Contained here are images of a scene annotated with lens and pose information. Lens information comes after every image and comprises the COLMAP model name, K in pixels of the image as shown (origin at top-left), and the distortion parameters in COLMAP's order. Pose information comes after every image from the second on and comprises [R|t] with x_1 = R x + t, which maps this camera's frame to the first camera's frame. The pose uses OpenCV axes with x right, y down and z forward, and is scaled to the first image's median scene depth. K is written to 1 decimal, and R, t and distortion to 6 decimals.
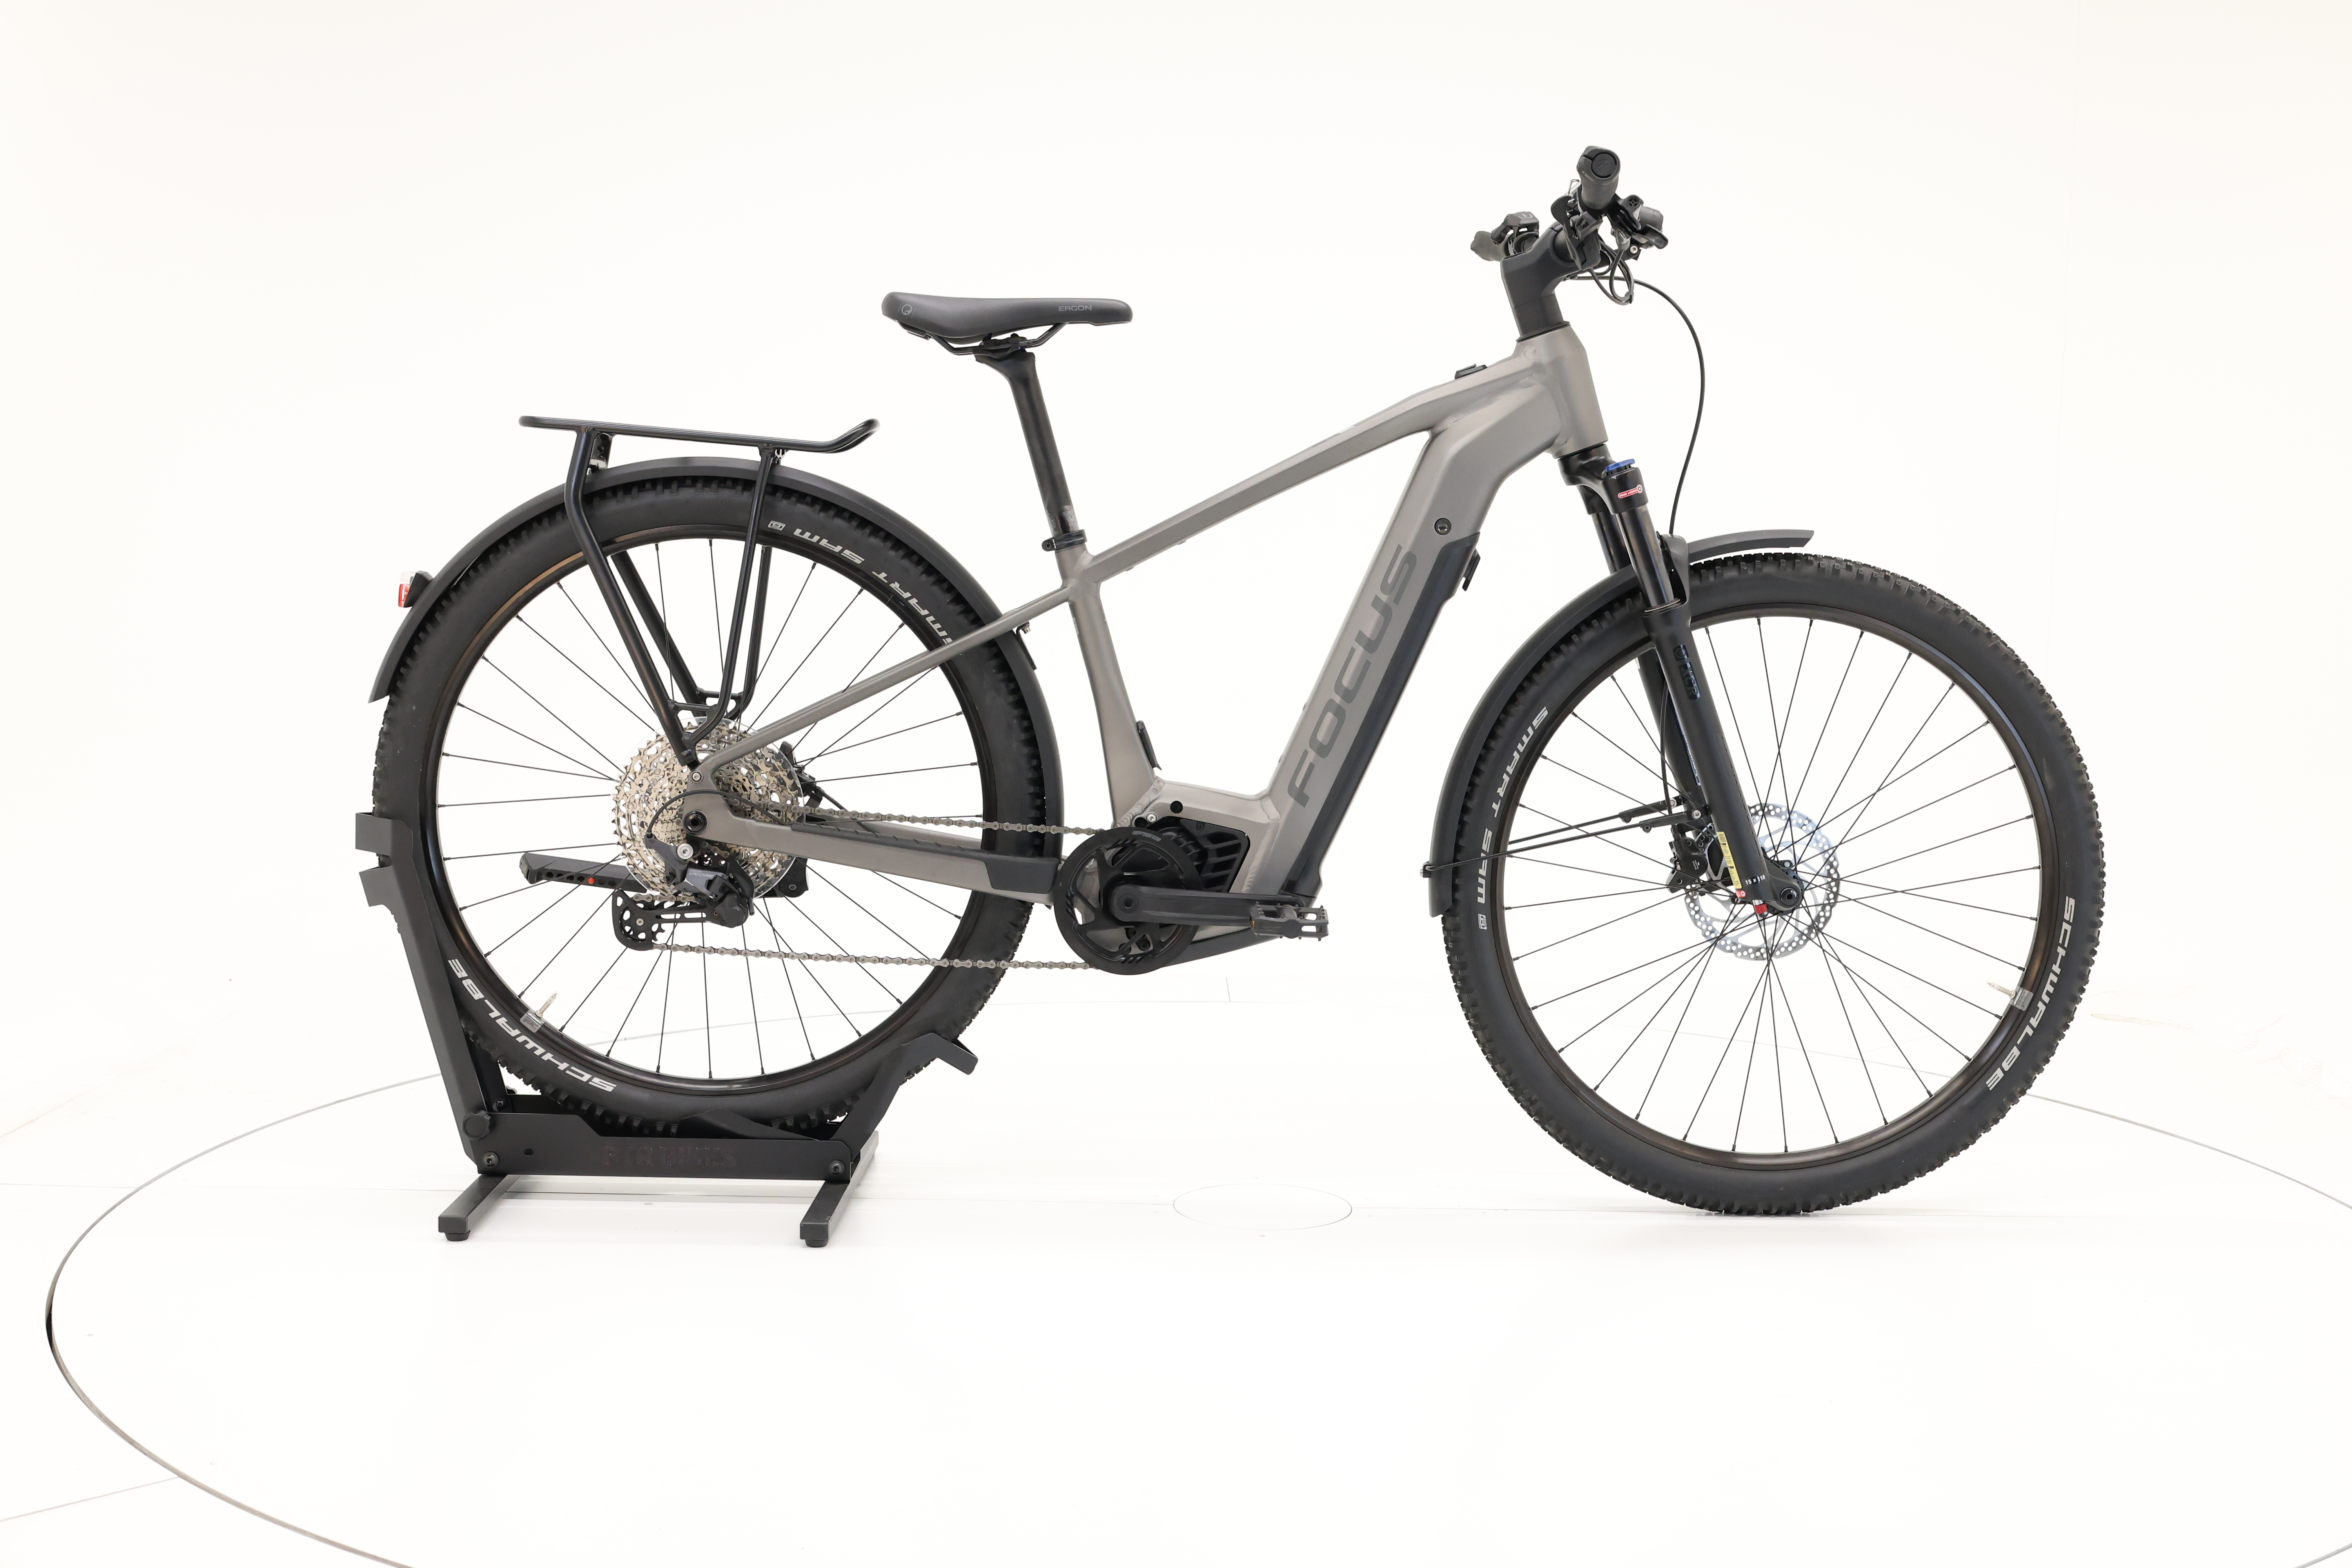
lens RADIAL K [[2667.7, 0, 1168.4], [0, 2667.7, 779.7], [0, 0, 1]] dist [-0.009746, 0.000000]
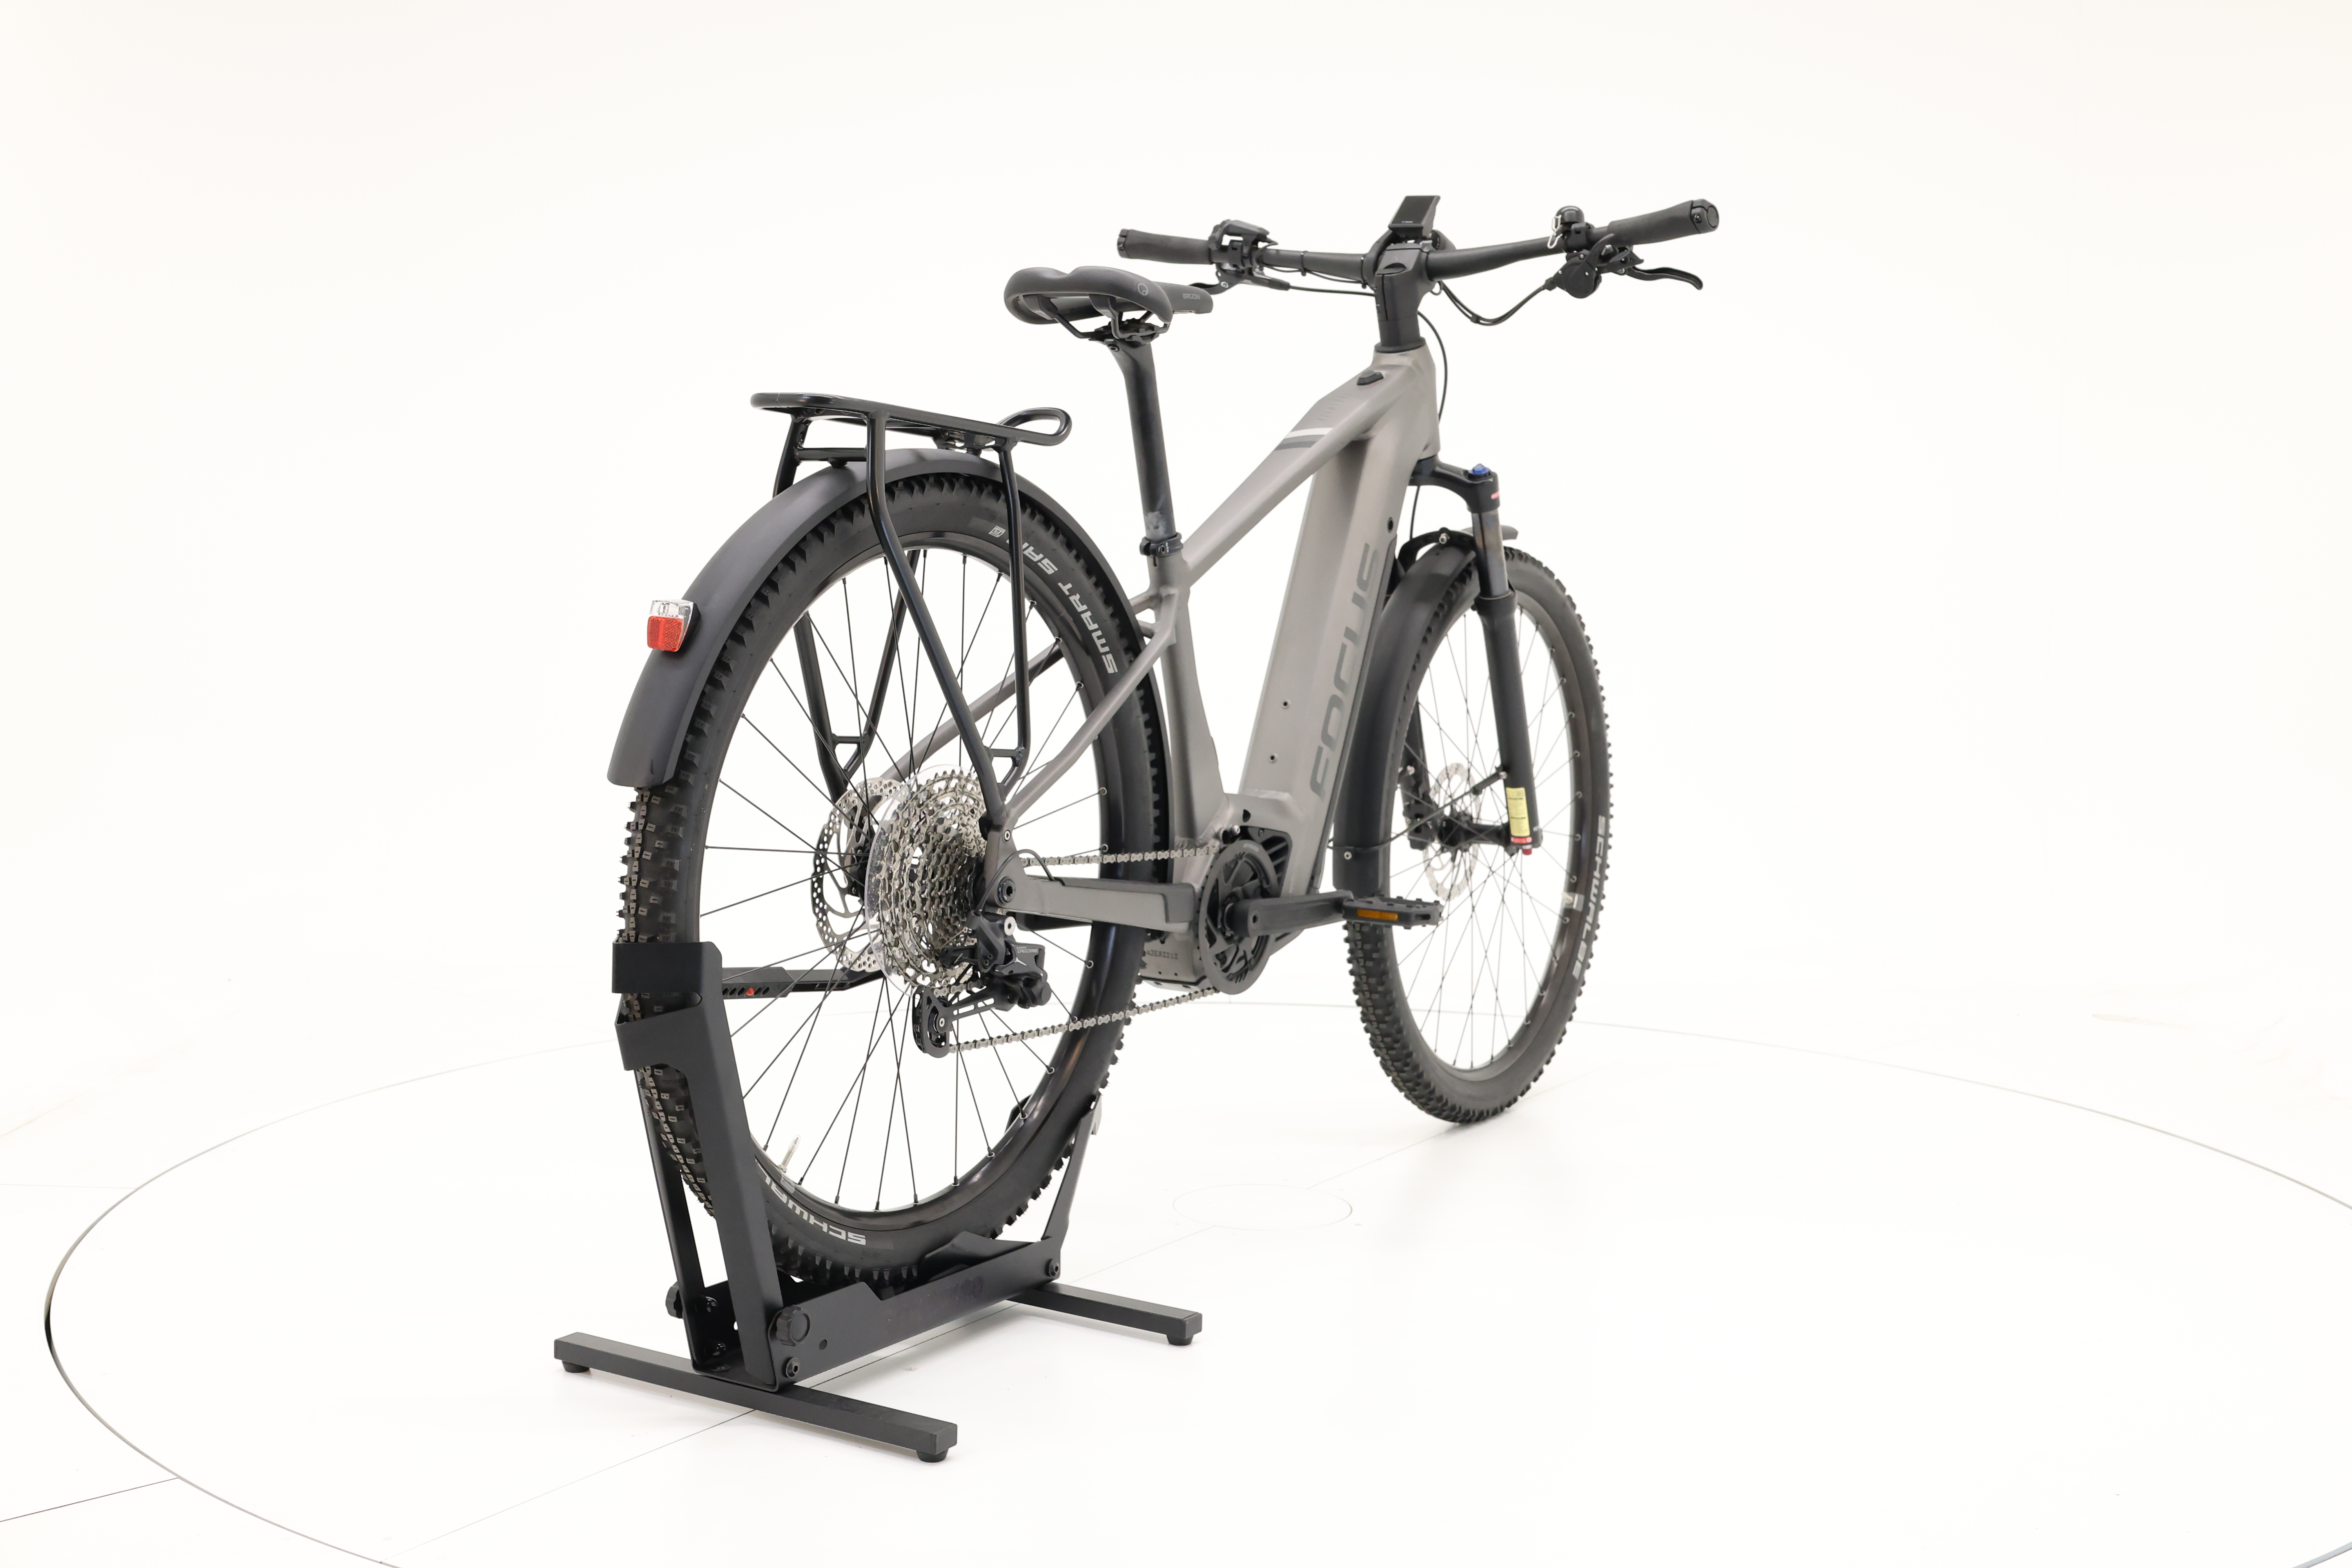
lens RADIAL K [[2667.7, 0, 1168.8], [0, 2667.7, 777.4], [0, 0, 1]] dist [-0.009746, 0.000000]
pose [[0.541372, -0.089570, 0.835998, -0.819463], [0.077318, 0.995400, 0.056579, -0.060662], [-0.837220, 0.034007, 0.545807, 0.487996]]
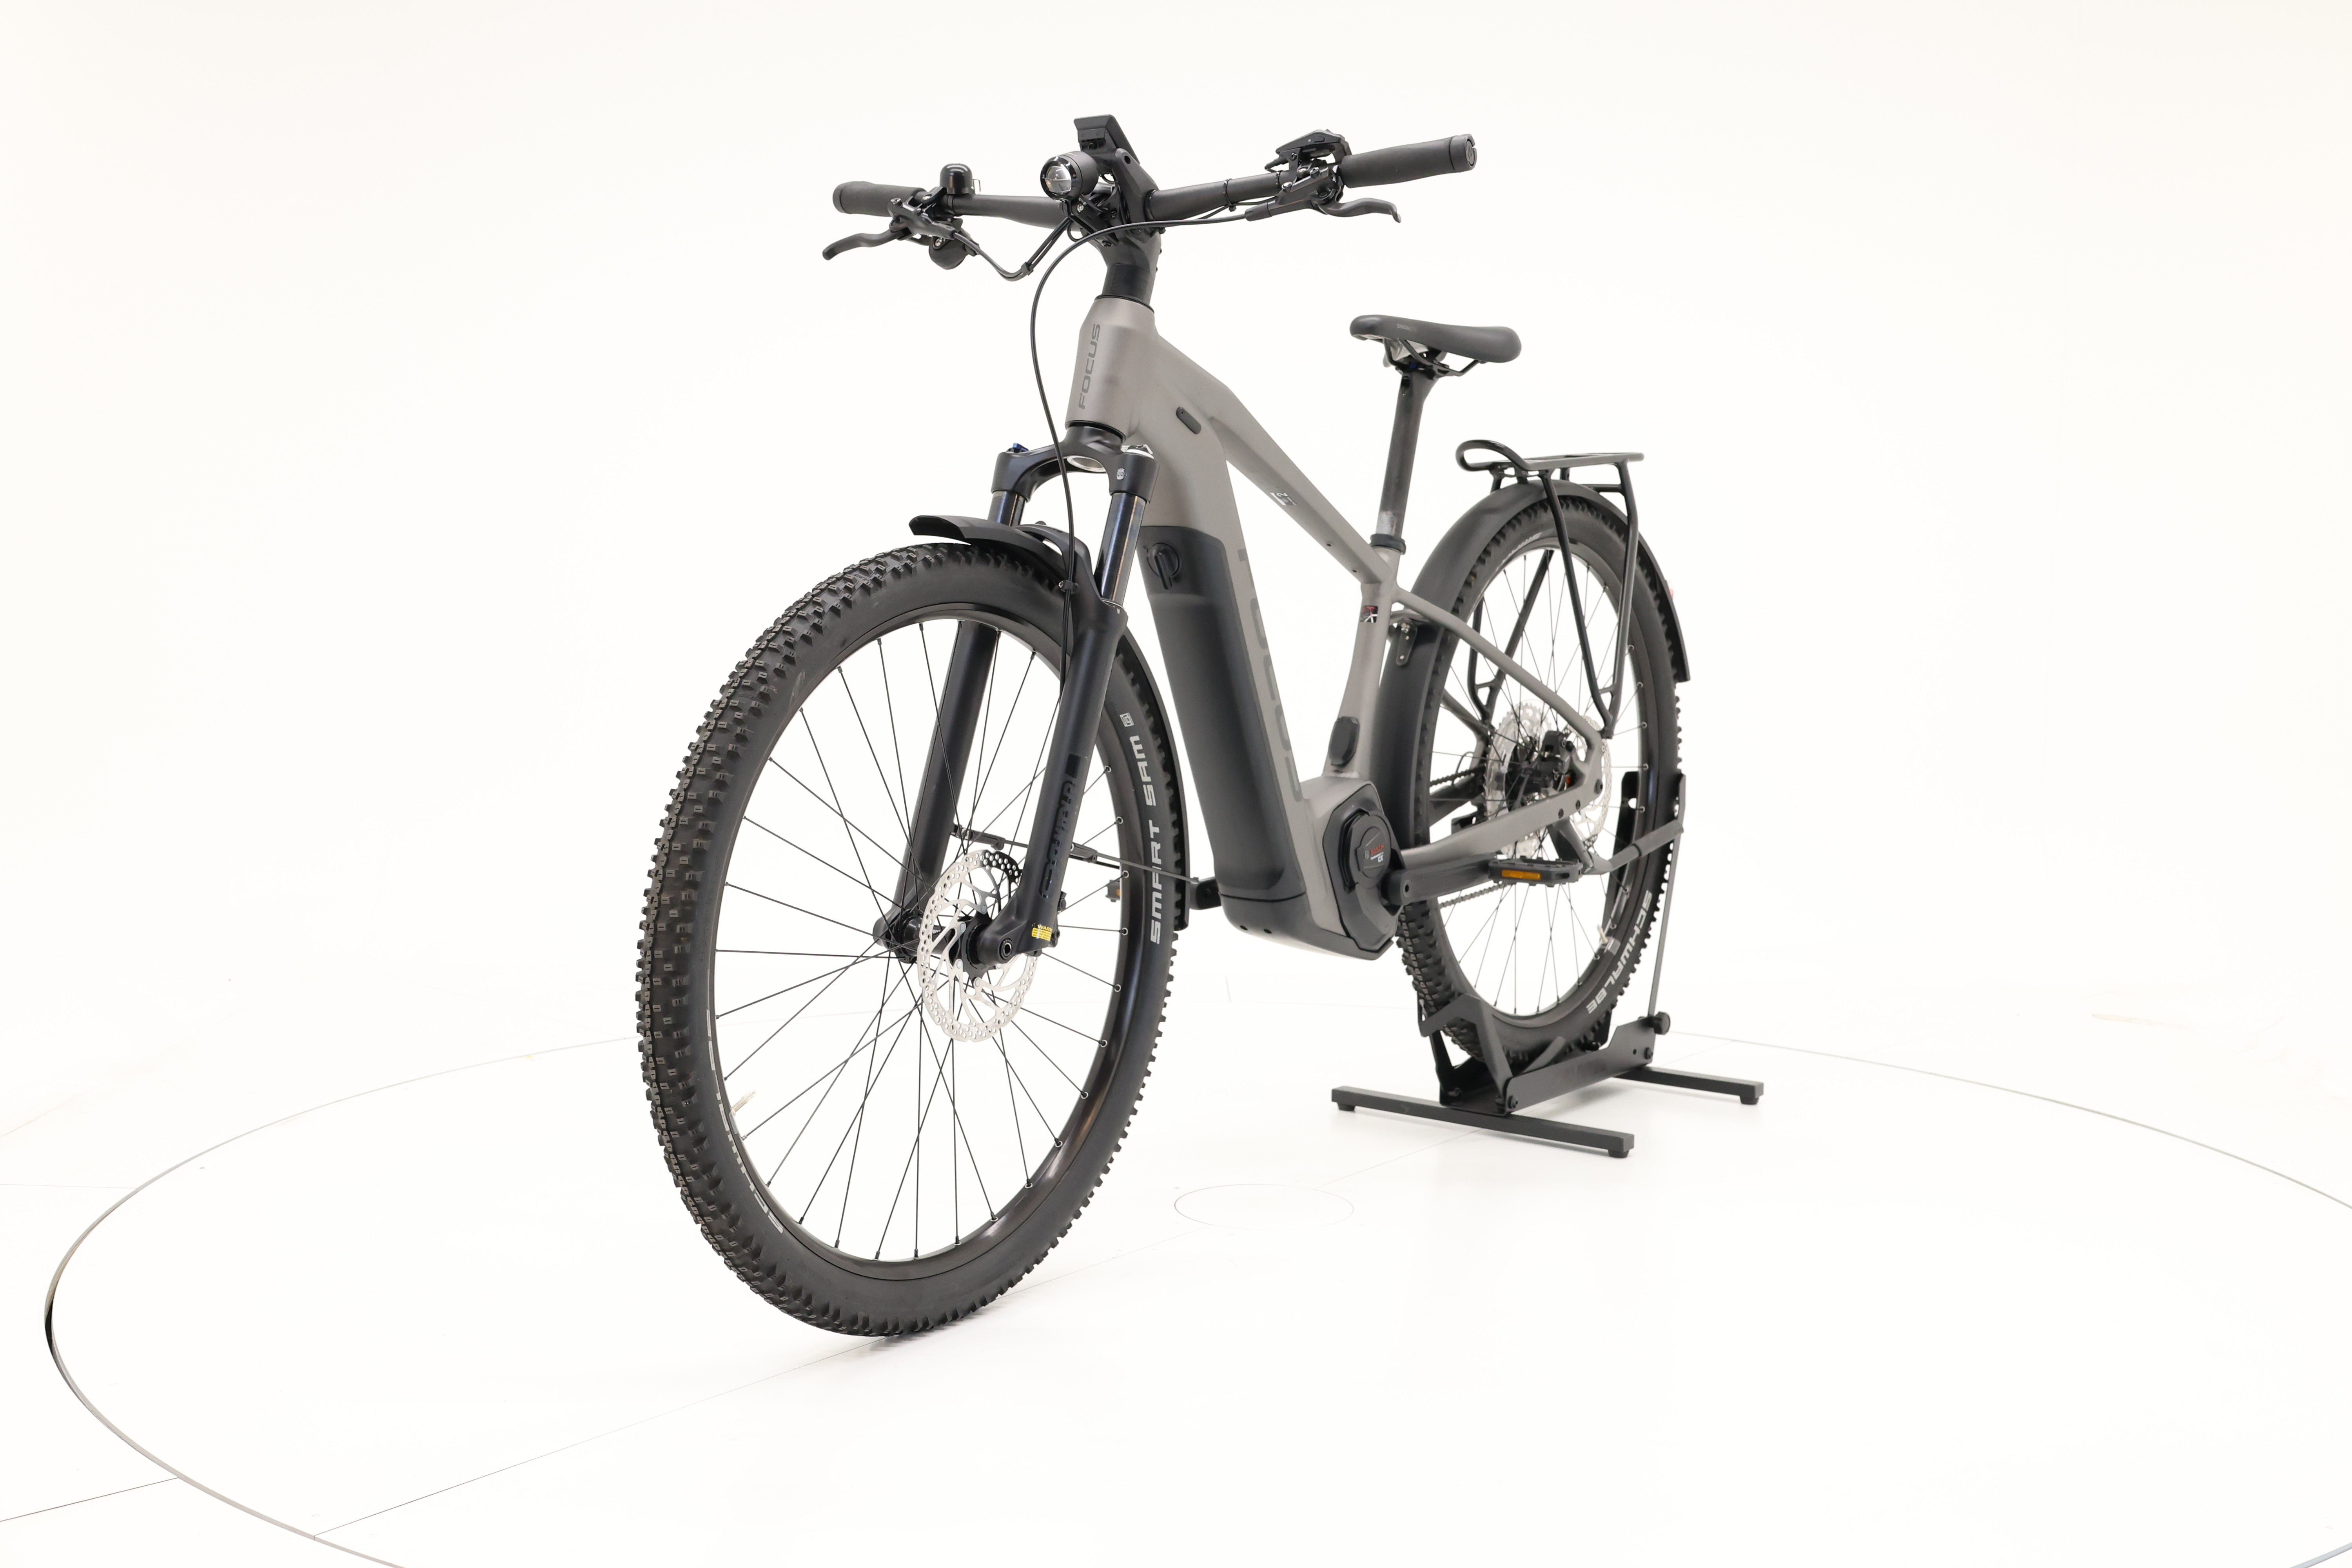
lens RADIAL K [[2667.7, 0, 1181.1], [0, 2667.7, 784.0], [0, 0, 1]] dist [-0.009746, 0.000000]
pose [[-0.586013, 0.053661, -0.808523, 0.869349], [-0.106967, 0.983949, 0.142834, -0.137934], [0.803210, 0.170188, -0.570867, 1.547966]]
